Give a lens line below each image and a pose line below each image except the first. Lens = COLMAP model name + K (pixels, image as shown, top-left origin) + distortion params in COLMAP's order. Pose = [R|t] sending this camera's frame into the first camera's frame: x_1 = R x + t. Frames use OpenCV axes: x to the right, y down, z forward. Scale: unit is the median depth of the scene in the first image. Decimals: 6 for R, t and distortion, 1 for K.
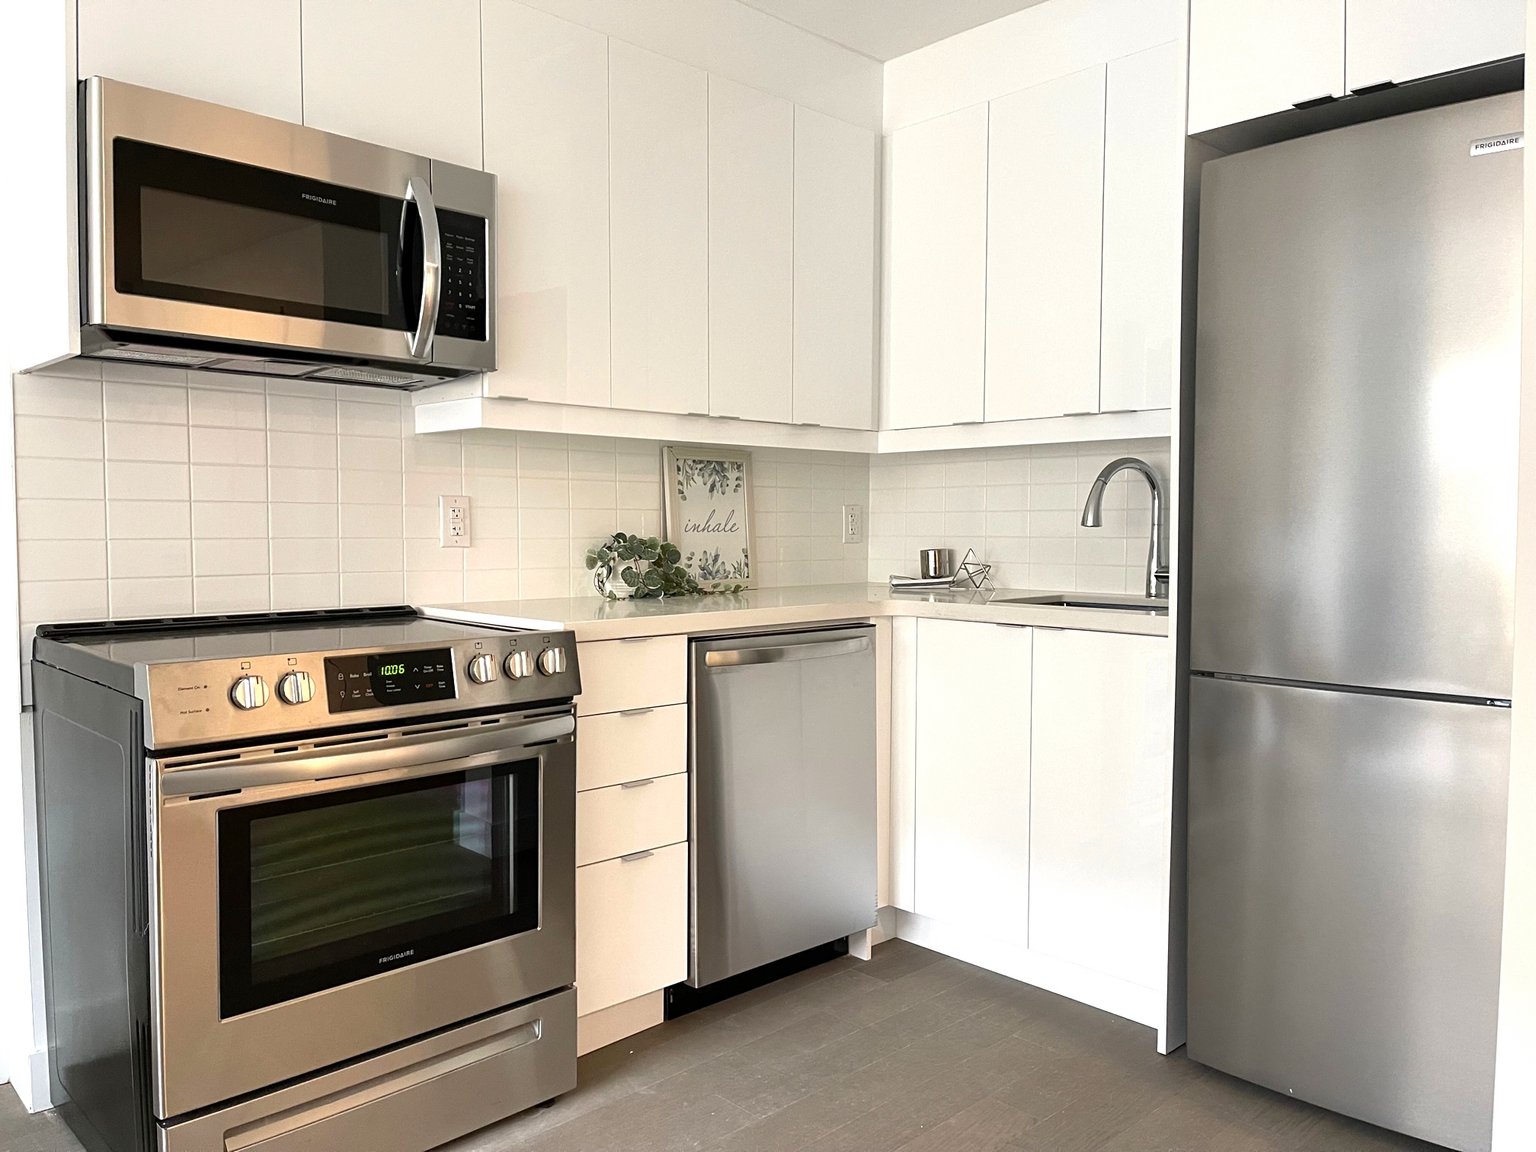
lens RADIAL K [[1157.7, 0, 768.6], [0, 1157.7, 574.9], [0, 0, 1]] dist [-0.003400, -0.002085]
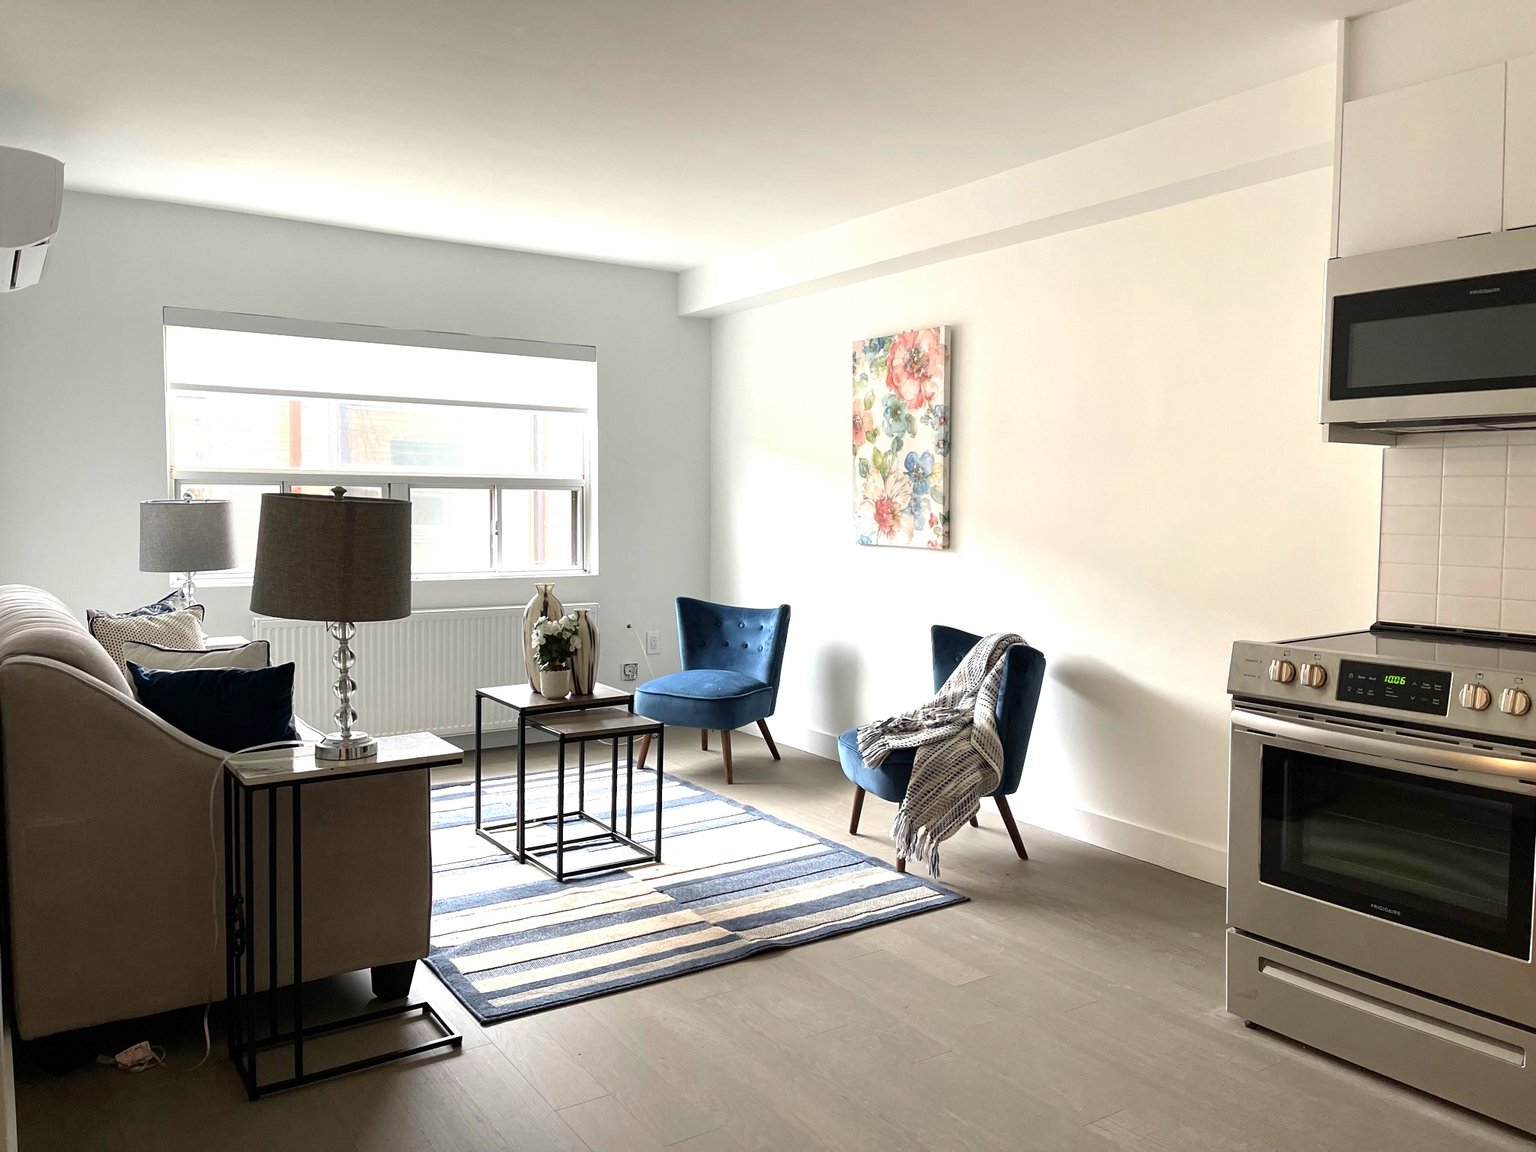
lens RADIAL K [[1157.7, 0, 768.6], [0, 1157.7, 571.7], [0, 0, 1]] dist [-0.003400, -0.002085]
pose [[-0.172878, 0.051321, -0.983605, 1.016875], [-0.058951, 0.996312, 0.062345, -0.072336], [0.983178, 0.068763, -0.169215, 0.540392]]
